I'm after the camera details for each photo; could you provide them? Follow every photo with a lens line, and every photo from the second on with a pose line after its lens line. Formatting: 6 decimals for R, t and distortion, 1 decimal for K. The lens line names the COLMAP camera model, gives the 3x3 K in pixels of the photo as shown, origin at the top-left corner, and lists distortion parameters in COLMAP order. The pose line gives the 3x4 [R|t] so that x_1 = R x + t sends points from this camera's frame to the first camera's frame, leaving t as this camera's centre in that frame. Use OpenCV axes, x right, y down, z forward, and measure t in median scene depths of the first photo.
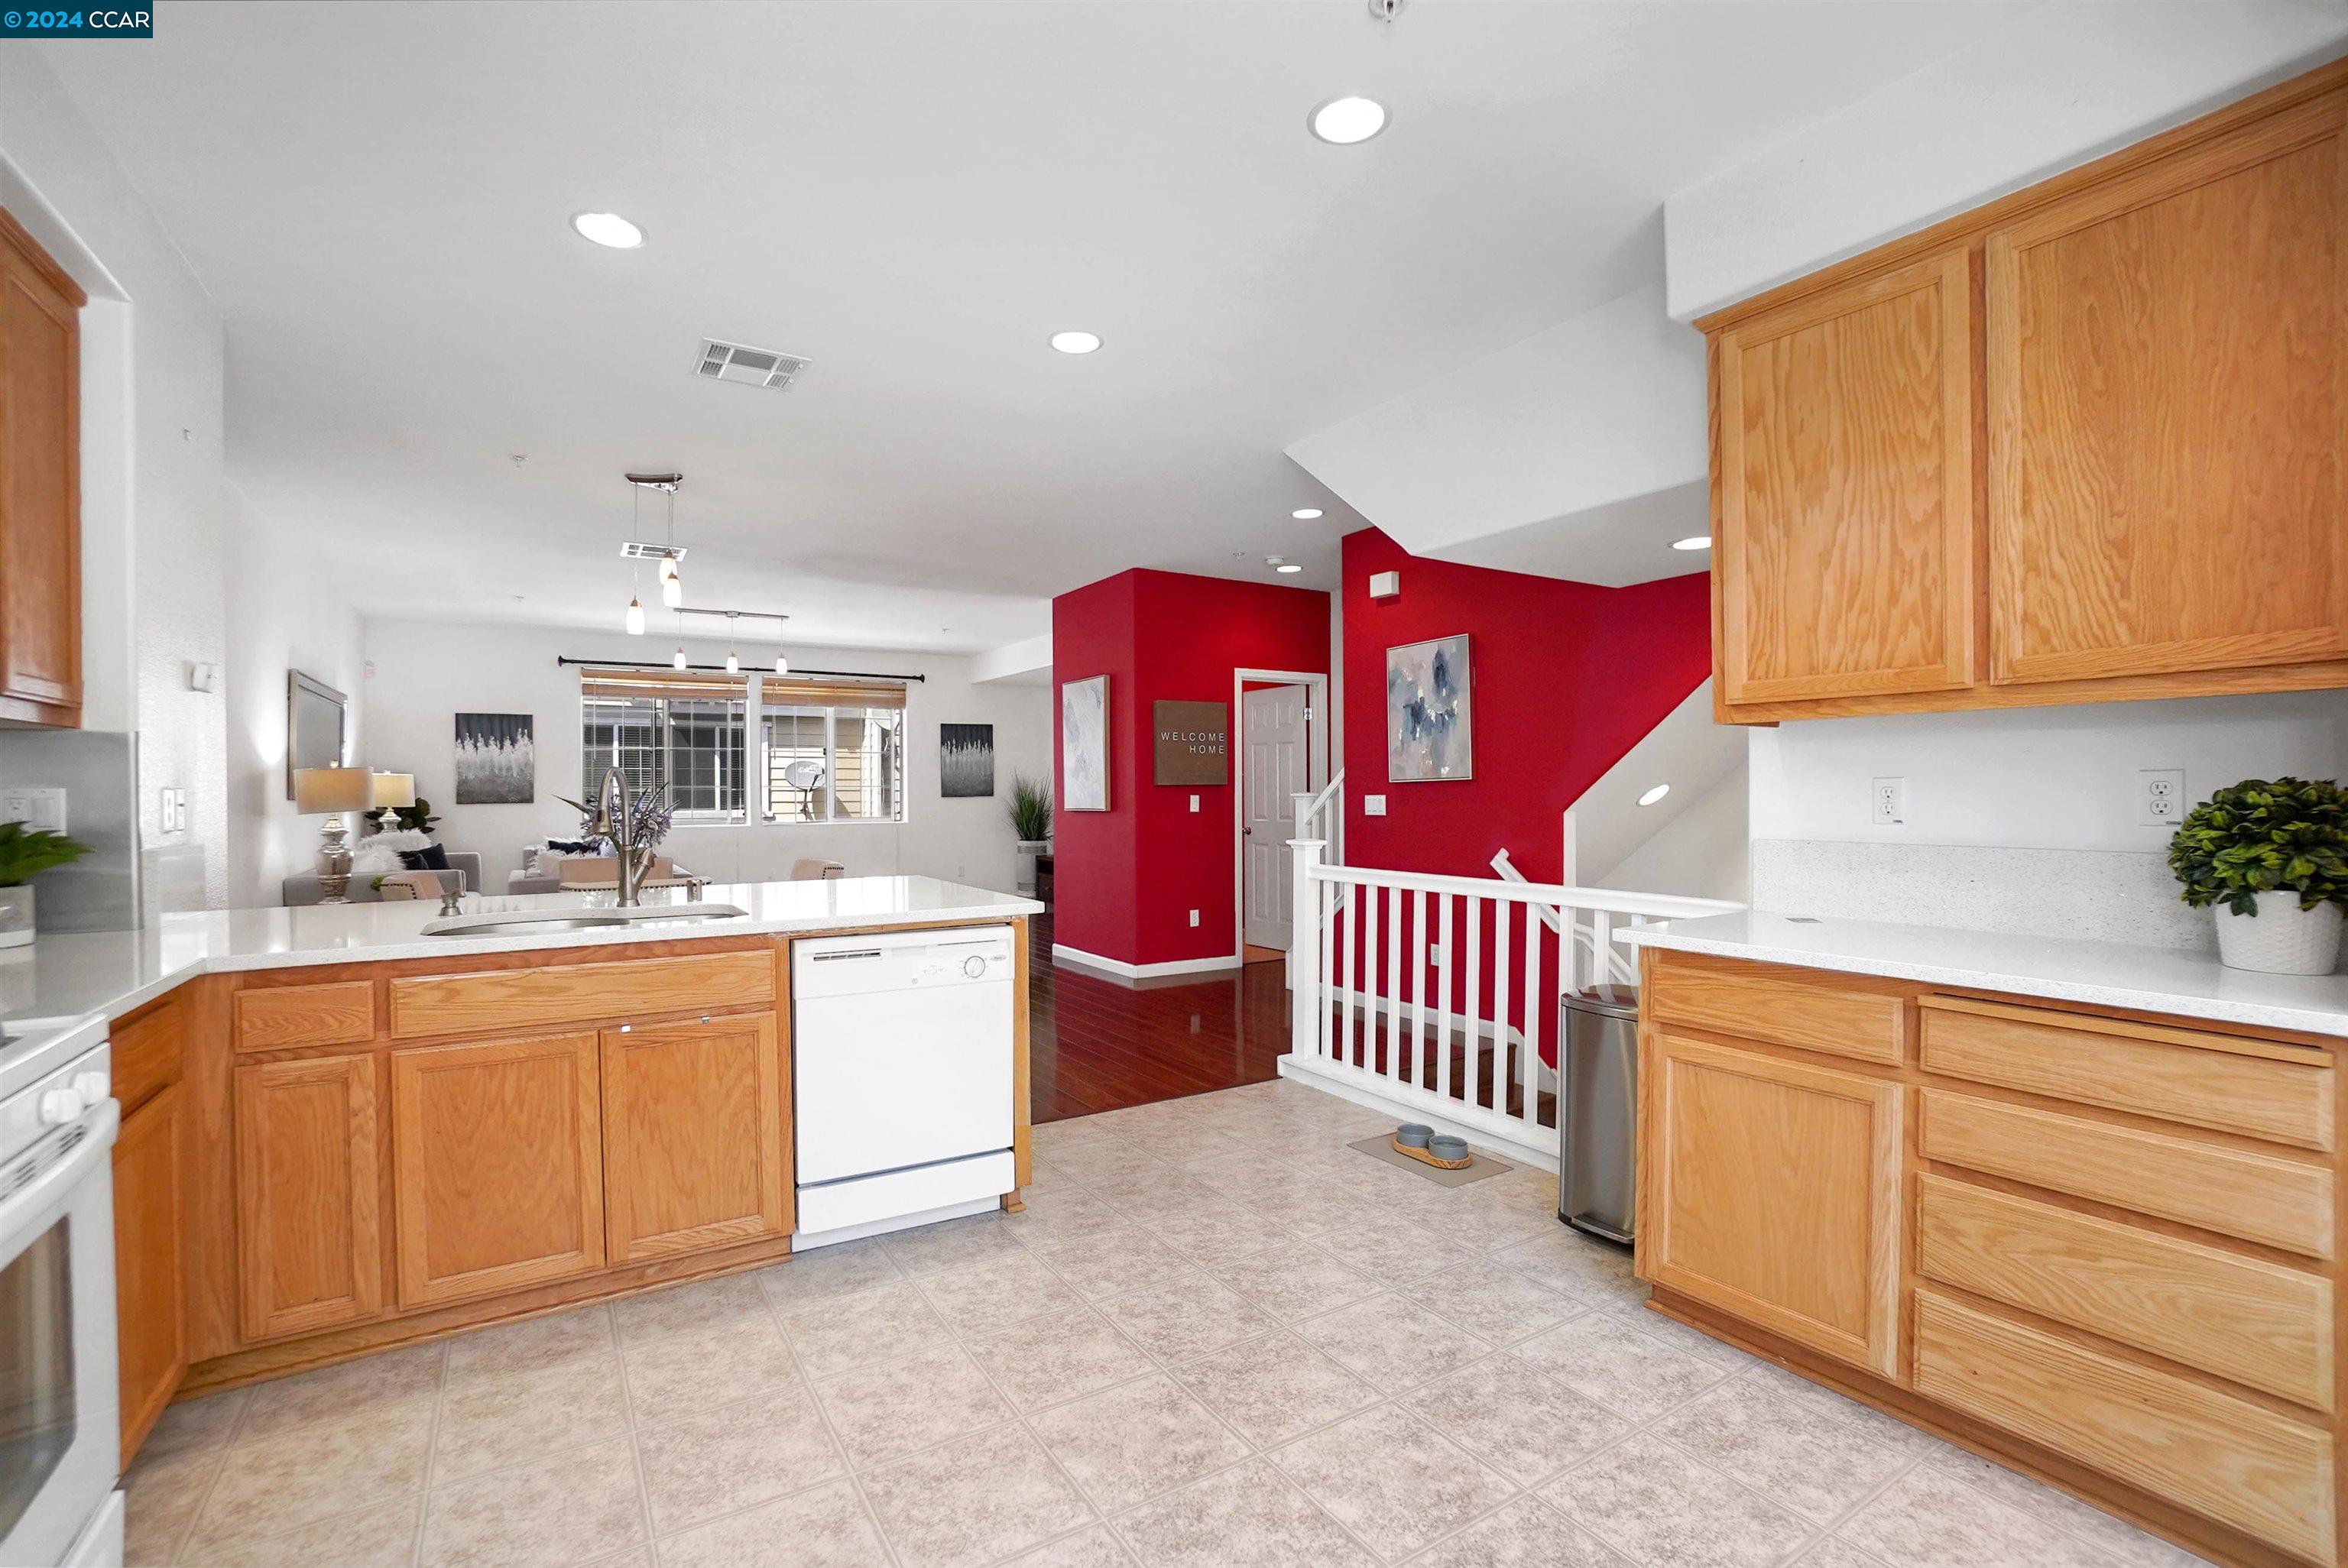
lens RADIAL K [[1036.4, 0, 1152.0], [0, 1036.4, 794.3], [0, 0, 1]] dist [-0.027444, 0.001705]
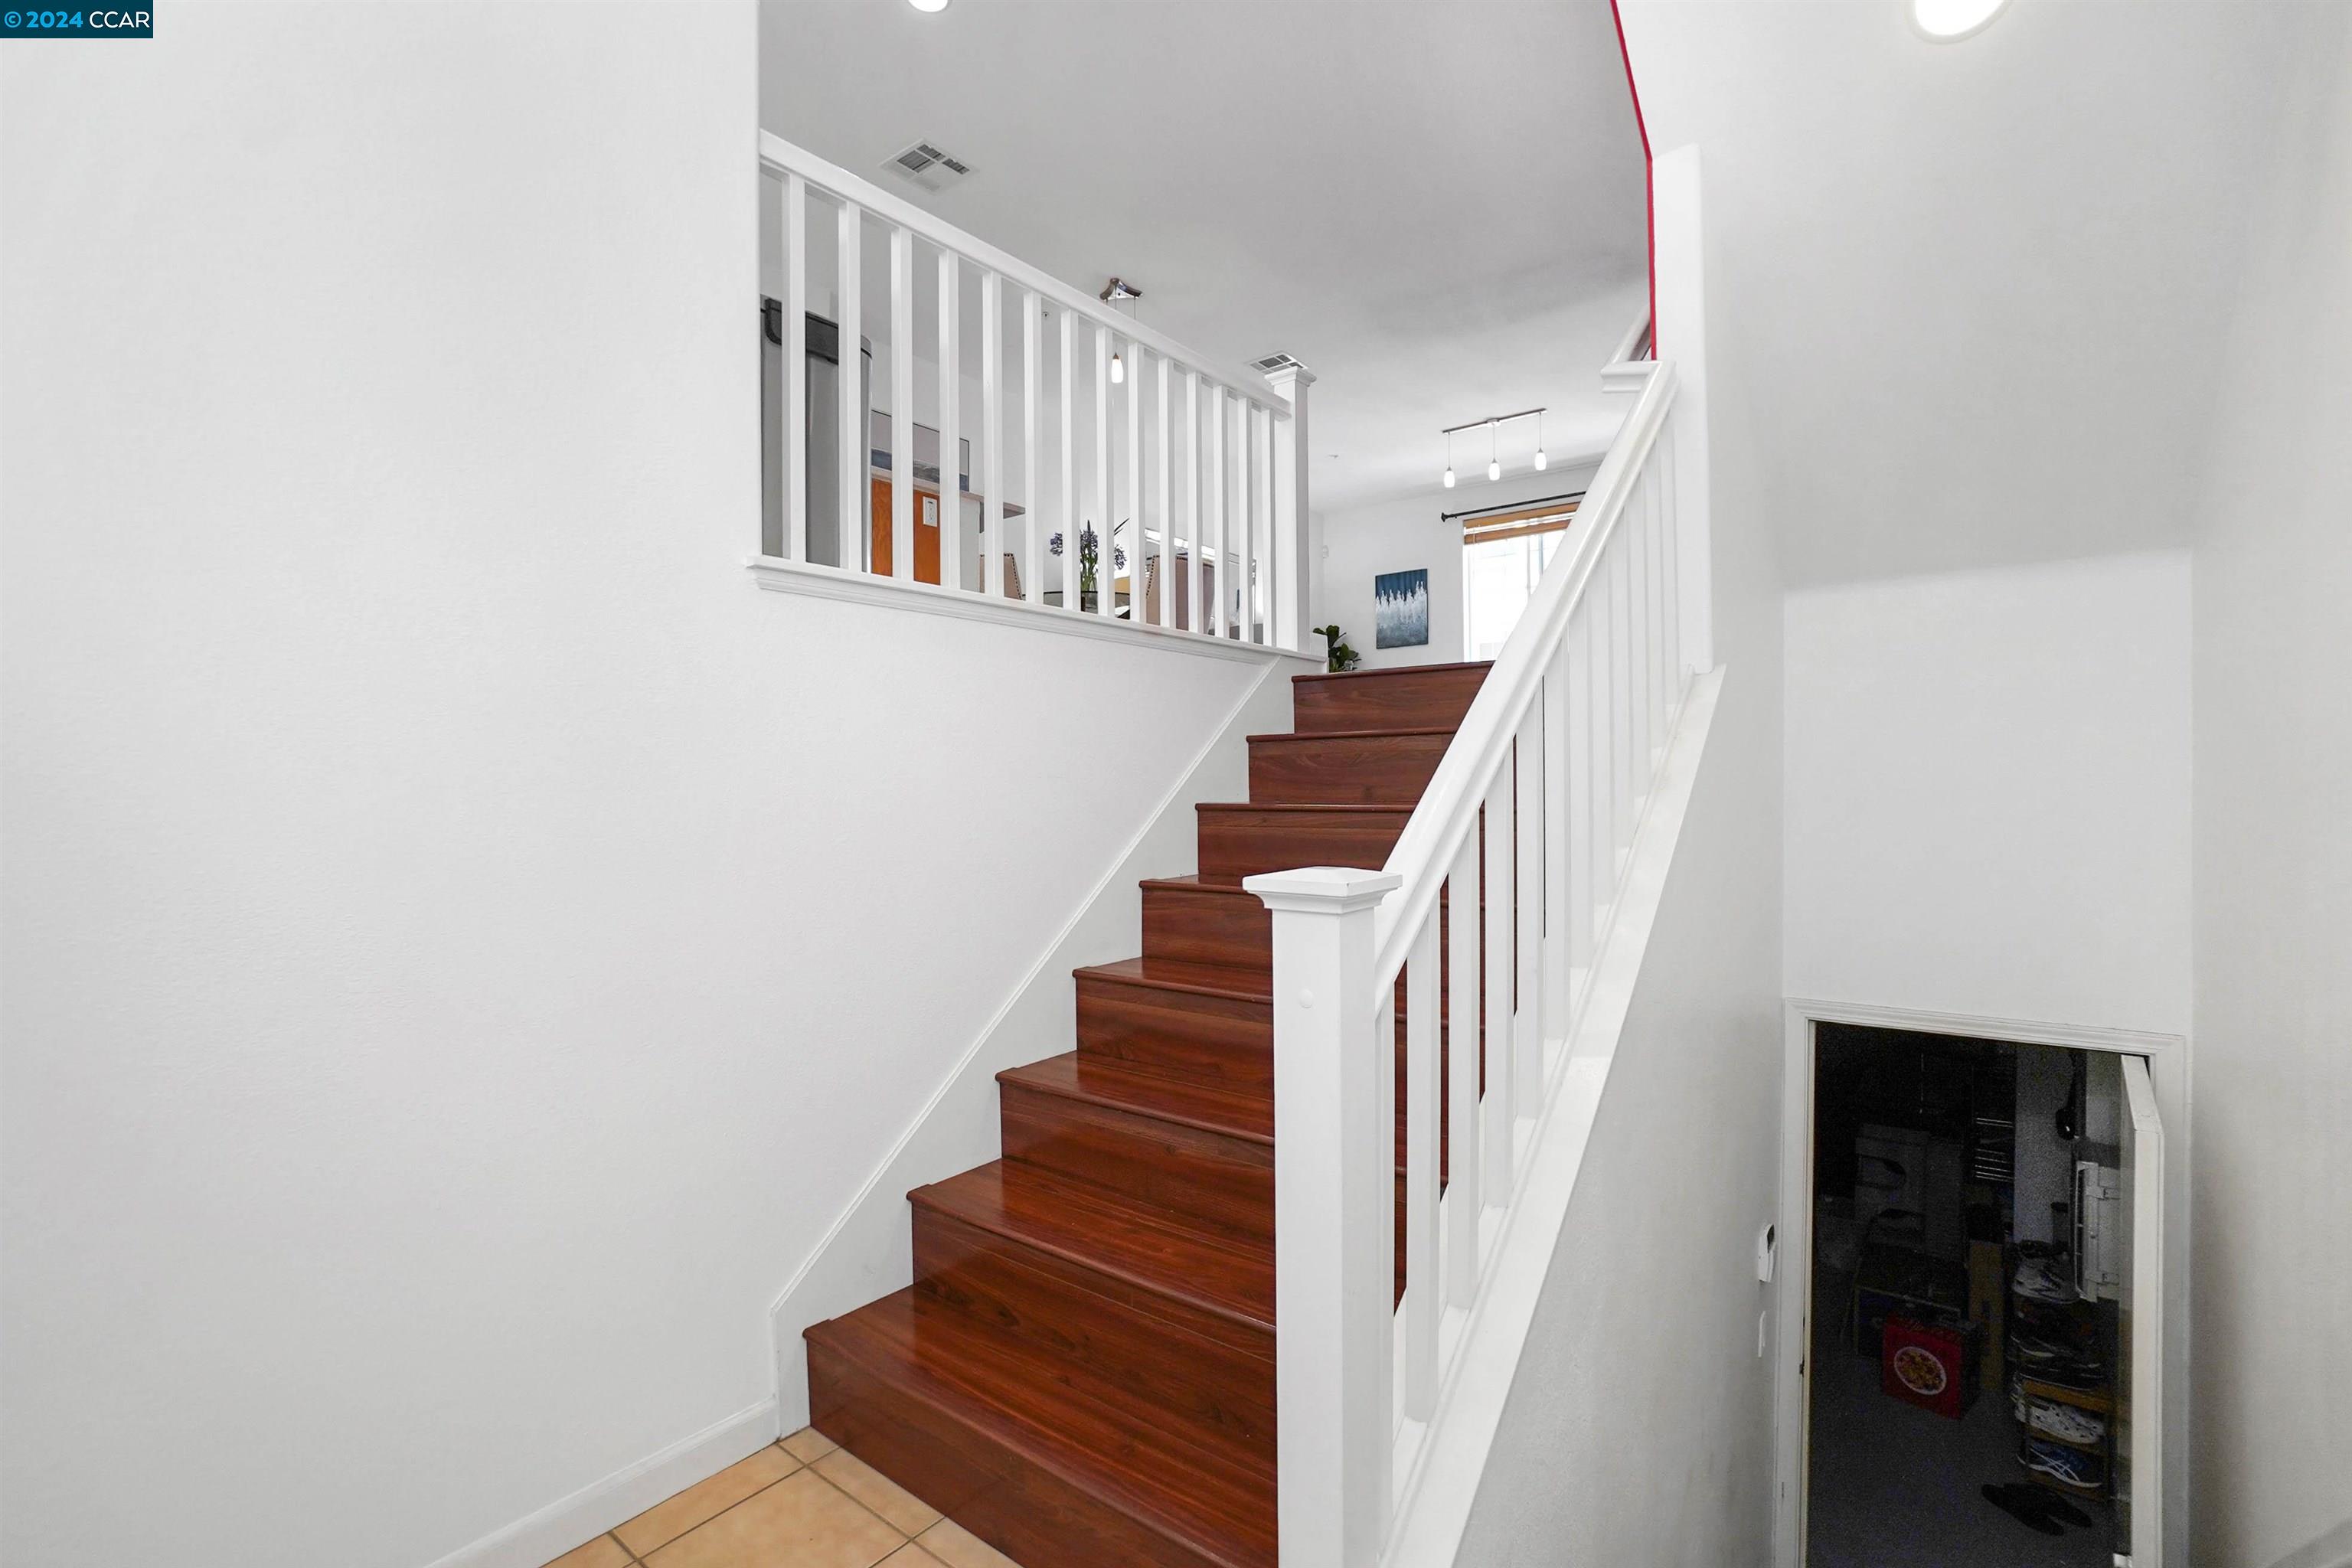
lens RADIAL K [[1048.8, 0, 1182.3], [0, 1048.8, 789.5], [0, 0, 1]] dist [-0.031863, 0.003909]
pose [[0.346178, 0.001565, -0.938167, 0.535574], [0.004032, 0.999987, 0.003156, 0.217336], [0.938160, -0.004876, 0.346168, 0.417841]]
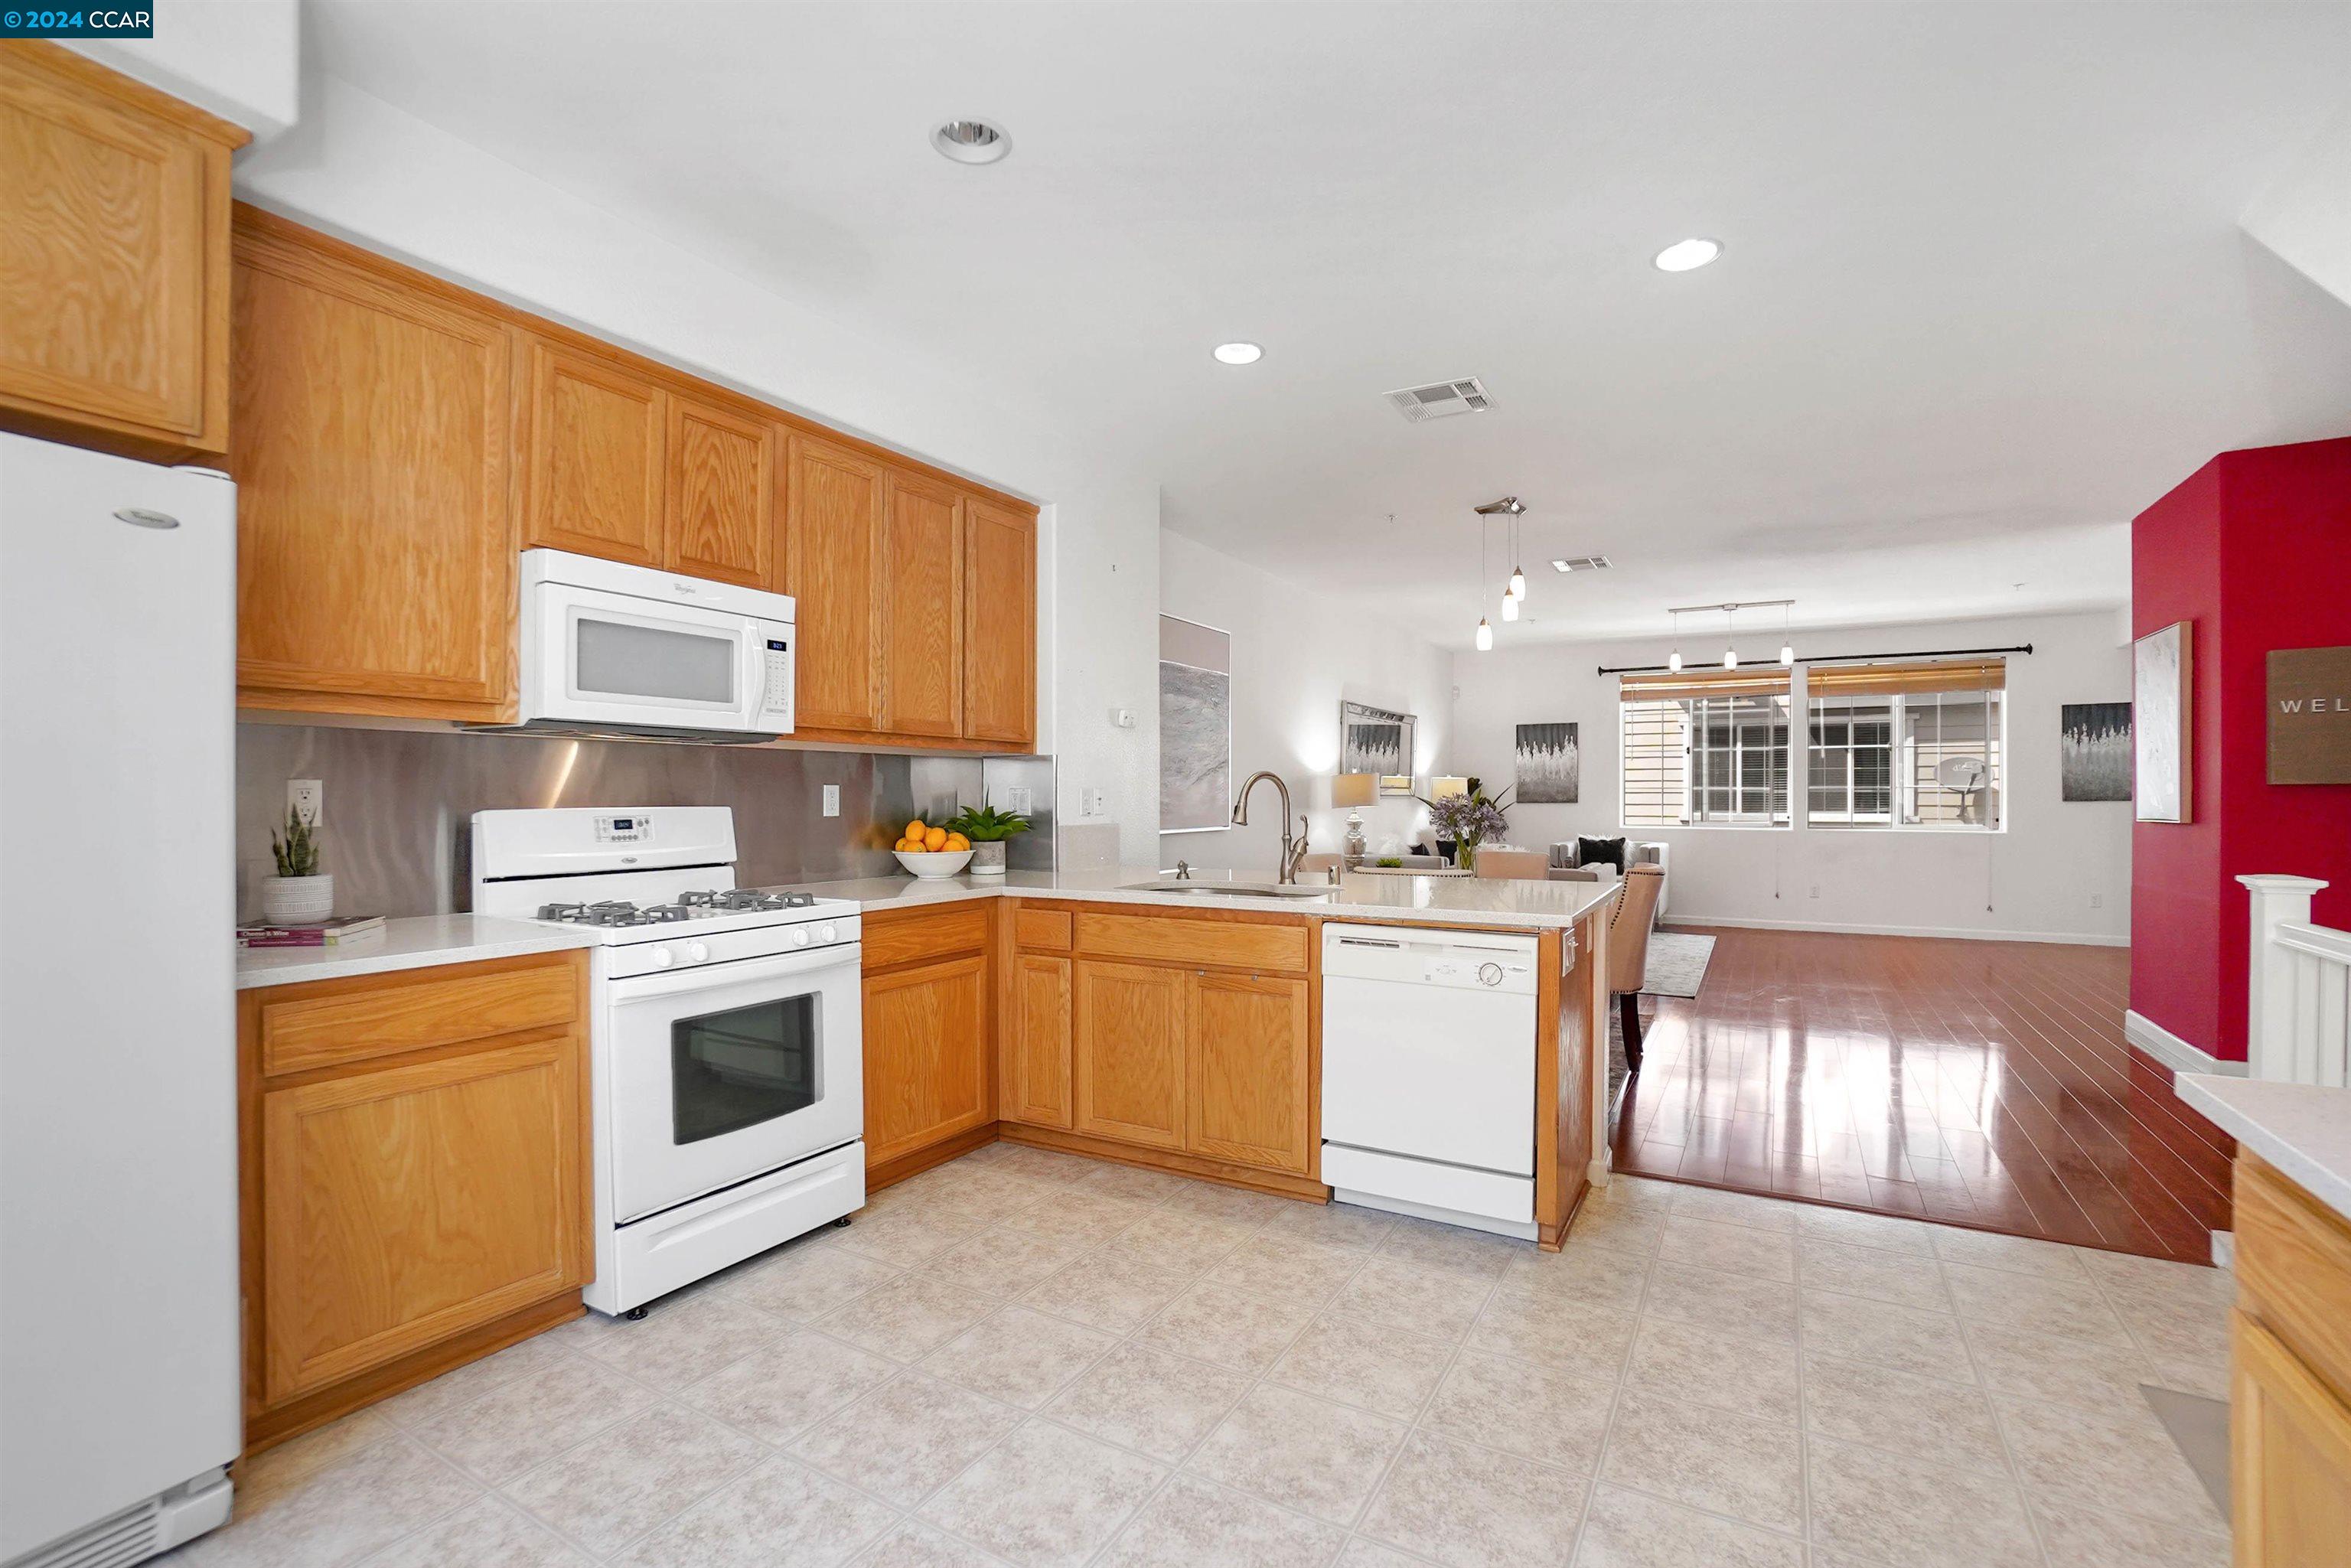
lens RADIAL K [[1048.3, 0, 1198.6], [0, 1048.3, 794.5], [0, 0, 1]] dist [-0.031863, 0.003909]
pose [[0.491994, 0.004324, -0.870588, 0.223576], [-0.005460, 0.999983, 0.001881, -0.000322], [0.870582, 0.003828, 0.492009, 0.118998]]
